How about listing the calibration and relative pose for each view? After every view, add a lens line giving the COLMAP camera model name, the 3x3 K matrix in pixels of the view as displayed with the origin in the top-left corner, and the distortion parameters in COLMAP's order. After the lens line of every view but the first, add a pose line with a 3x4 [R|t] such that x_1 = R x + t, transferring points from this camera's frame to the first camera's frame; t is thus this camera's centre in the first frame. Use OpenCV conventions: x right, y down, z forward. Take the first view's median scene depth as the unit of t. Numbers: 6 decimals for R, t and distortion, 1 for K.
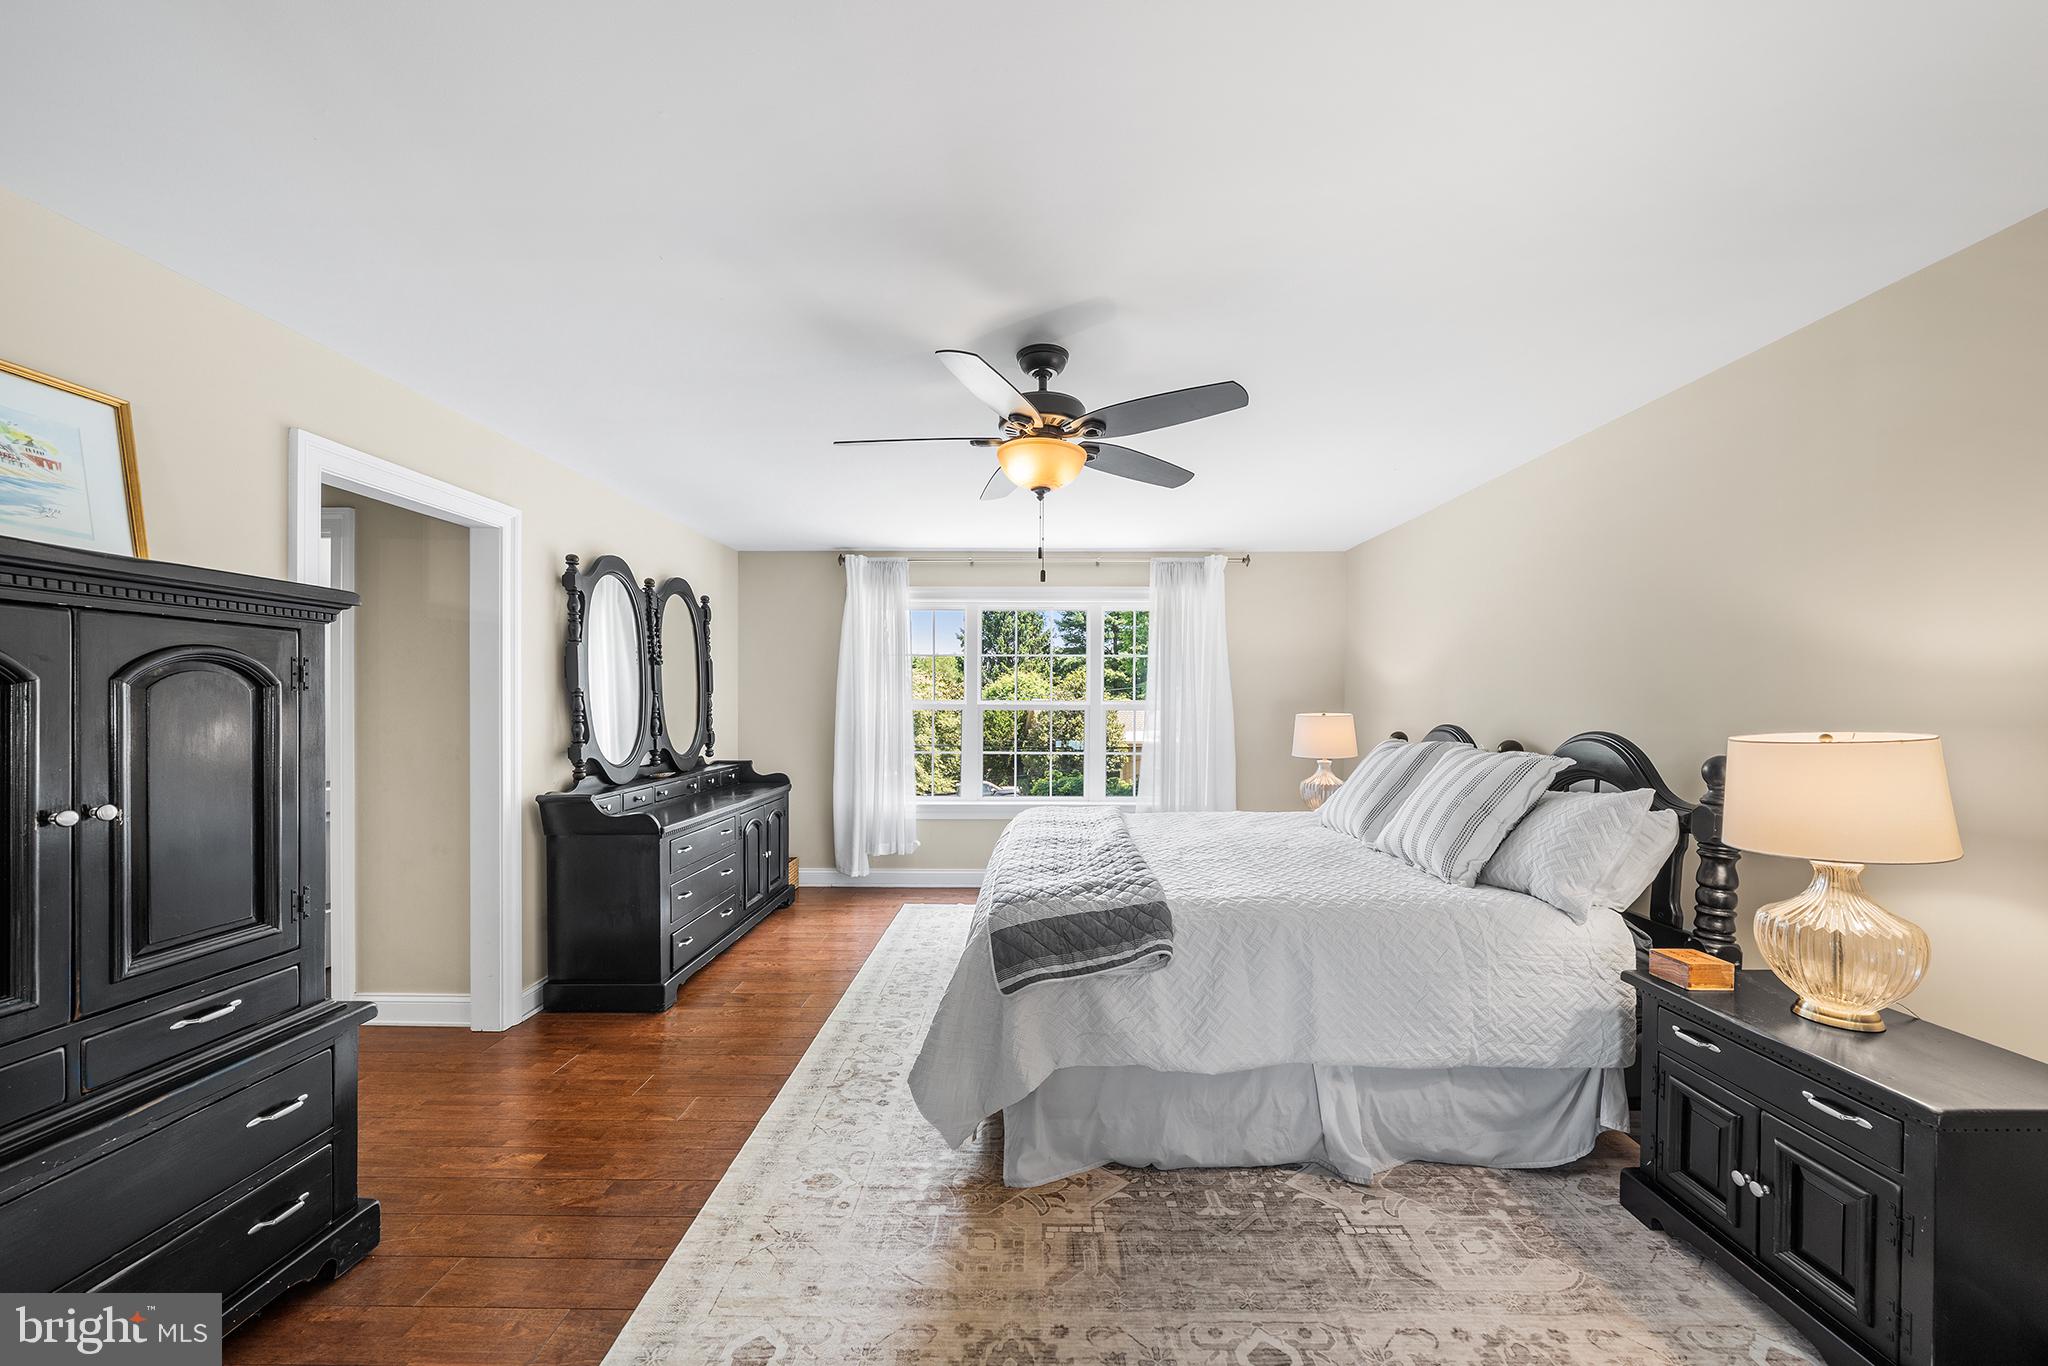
lens RADIAL K [[759.8, 0, 1017.3], [0, 759.8, 711.0], [0, 0, 1]] dist [-0.000892, -0.000431]
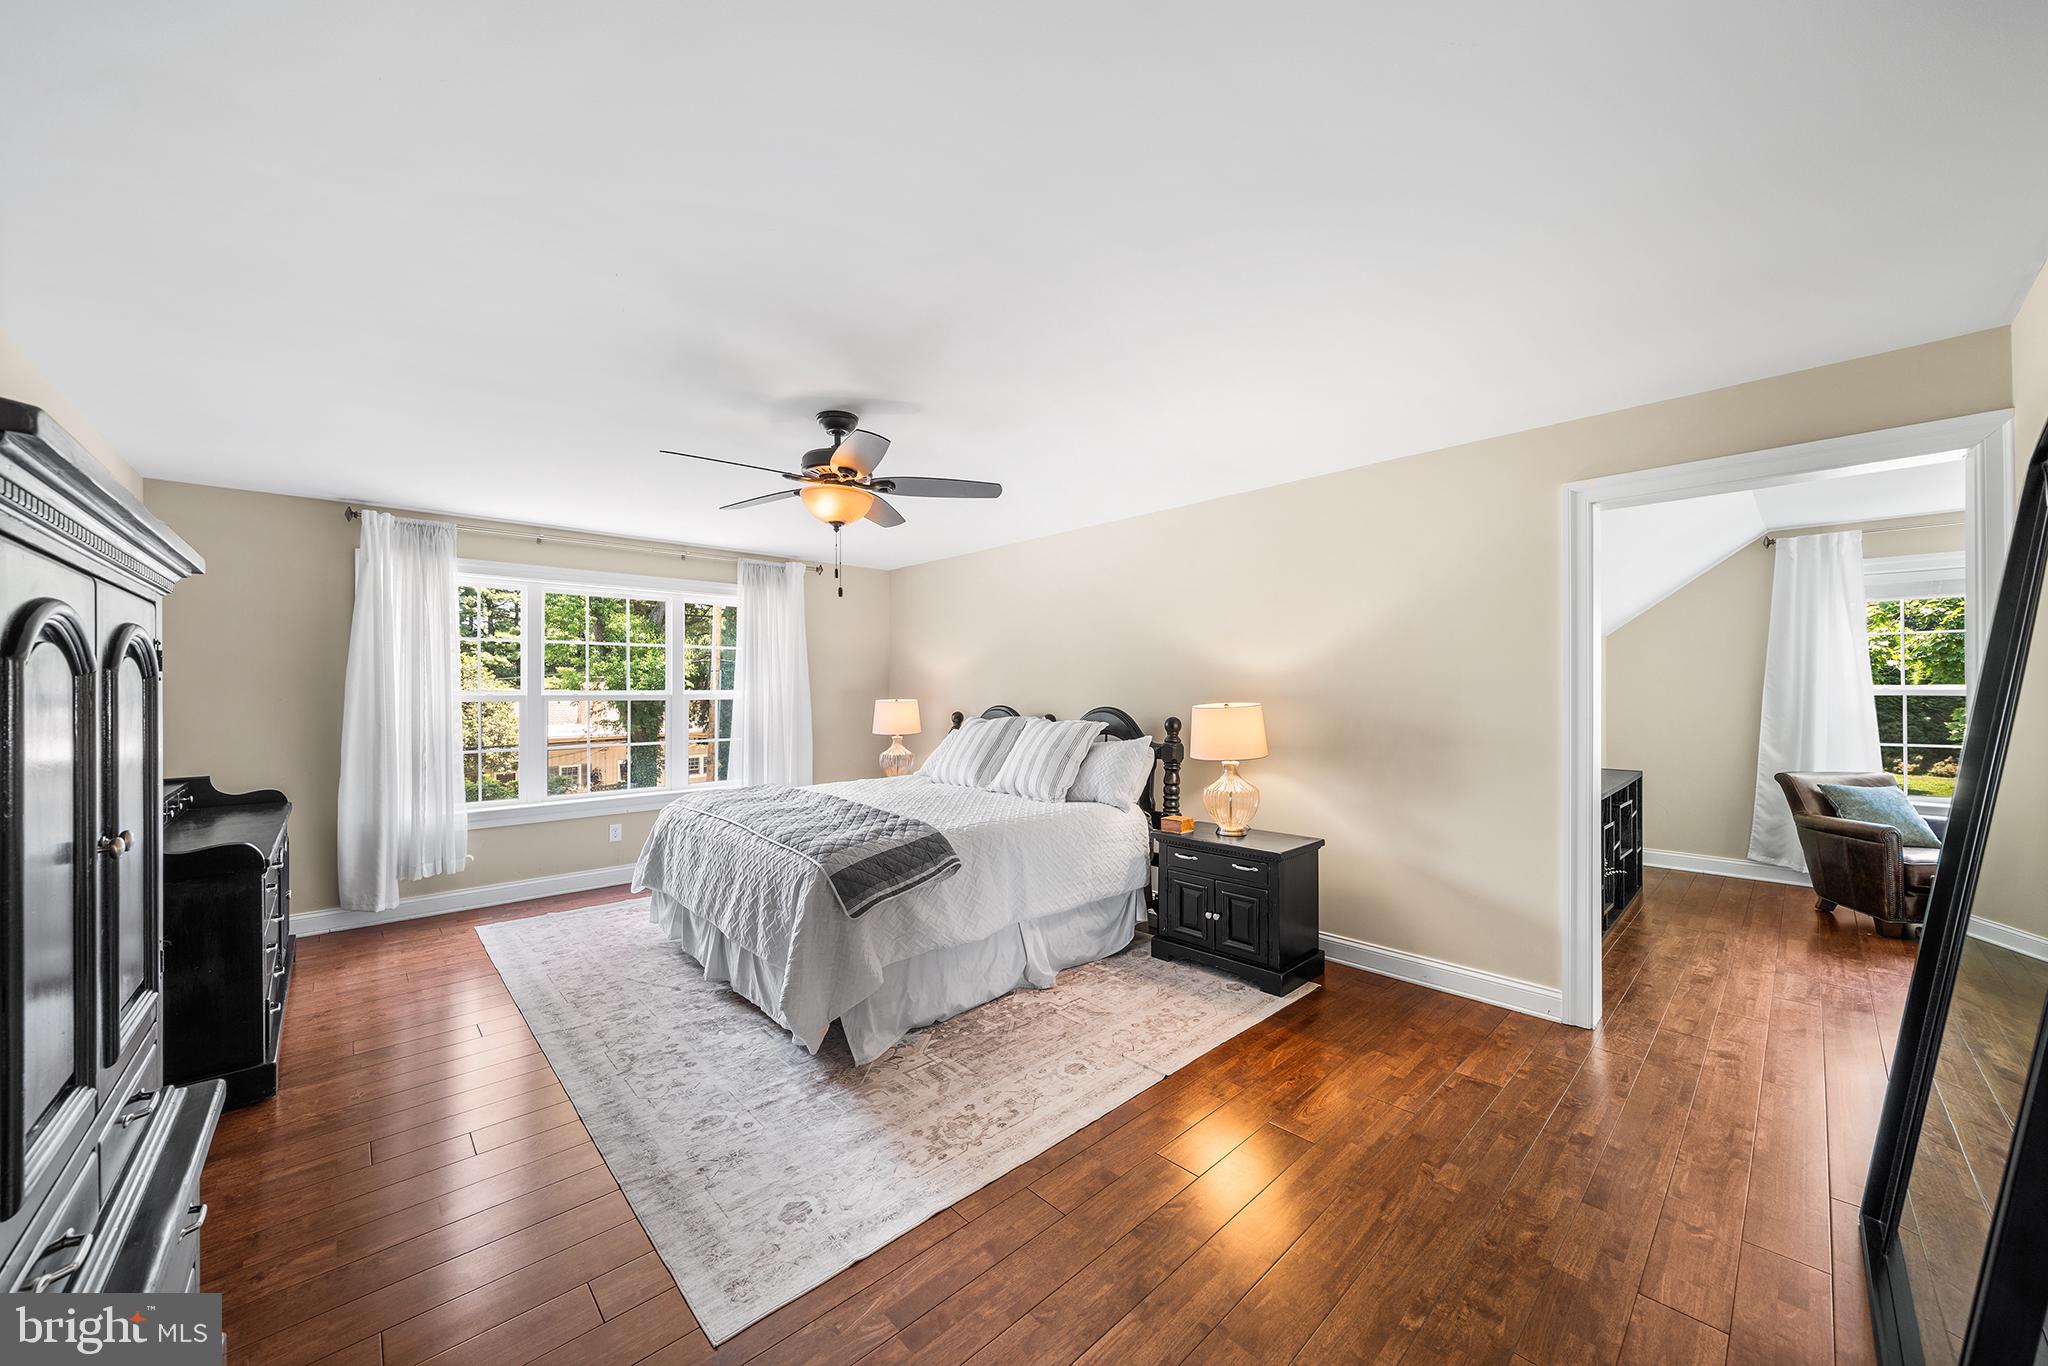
lens RADIAL K [[759.8, 0, 1020.2], [0, 759.8, 693.2], [0, 0, 1]] dist [-0.000892, -0.000431]
pose [[0.720204, -0.008734, 0.693708, -0.686219], [0.014545, 0.999891, -0.002512, -0.002169], [-0.693610, 0.011899, 0.720252, -0.127590]]
